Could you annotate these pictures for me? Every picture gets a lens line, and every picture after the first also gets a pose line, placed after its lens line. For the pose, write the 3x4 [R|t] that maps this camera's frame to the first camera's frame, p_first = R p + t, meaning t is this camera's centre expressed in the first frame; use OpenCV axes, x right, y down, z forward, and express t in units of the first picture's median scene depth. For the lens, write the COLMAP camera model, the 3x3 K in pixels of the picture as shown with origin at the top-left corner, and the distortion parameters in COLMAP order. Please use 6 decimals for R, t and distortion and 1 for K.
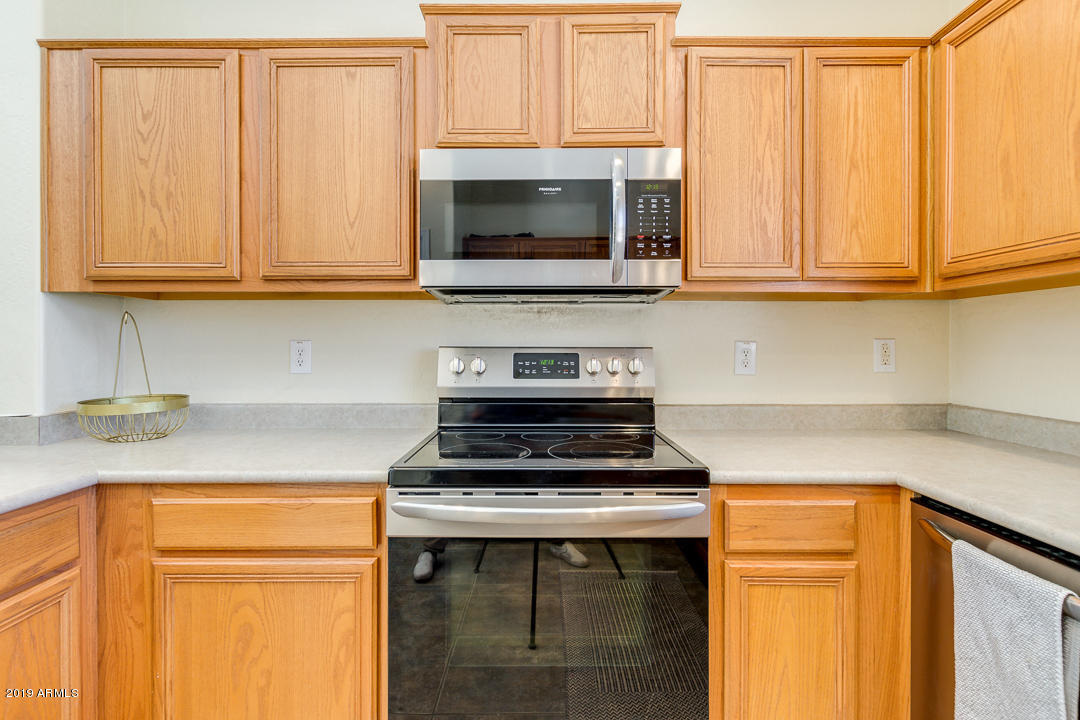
lens RADIAL K [[485.4, 0, 555.6], [0, 485.4, 351.2], [0, 0, 1]] dist [0.000884, -0.000073]
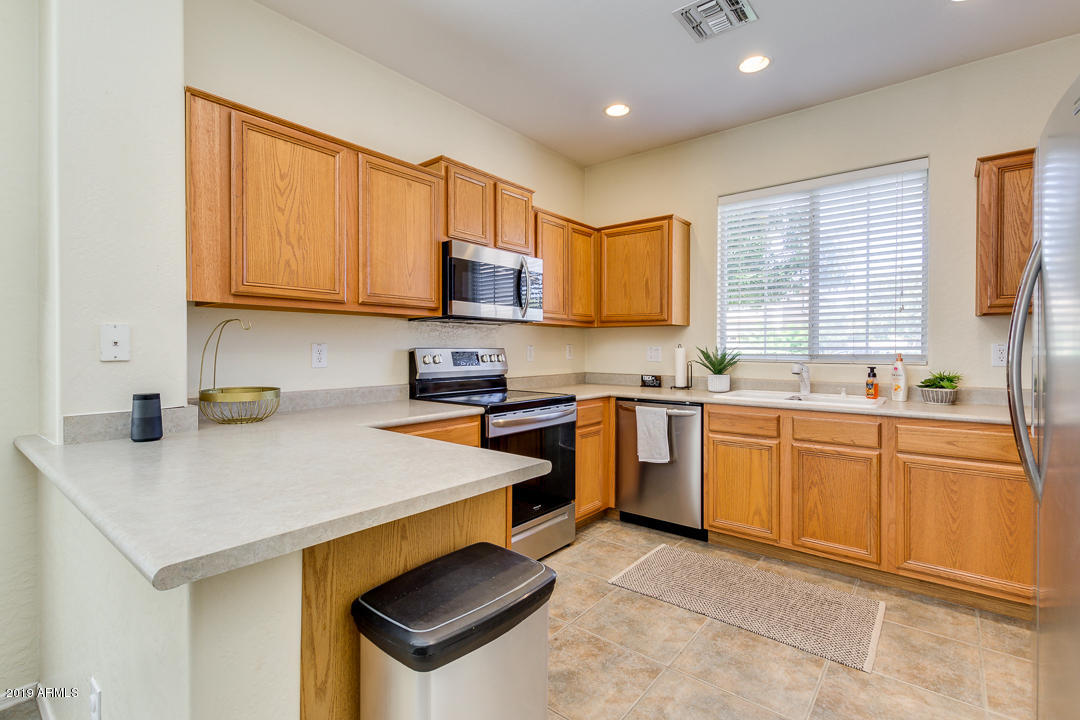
lens RADIAL K [[501.3, 0, 536.9], [0, 501.3, 353.3], [0, 0, 1]] dist [0.001609, -0.000463]
pose [[0.627691, -0.008264, 0.778418, -1.246275], [0.005799, 0.999966, 0.005940, 0.000729], [-0.778441, 0.000786, 0.627718, -0.348884]]
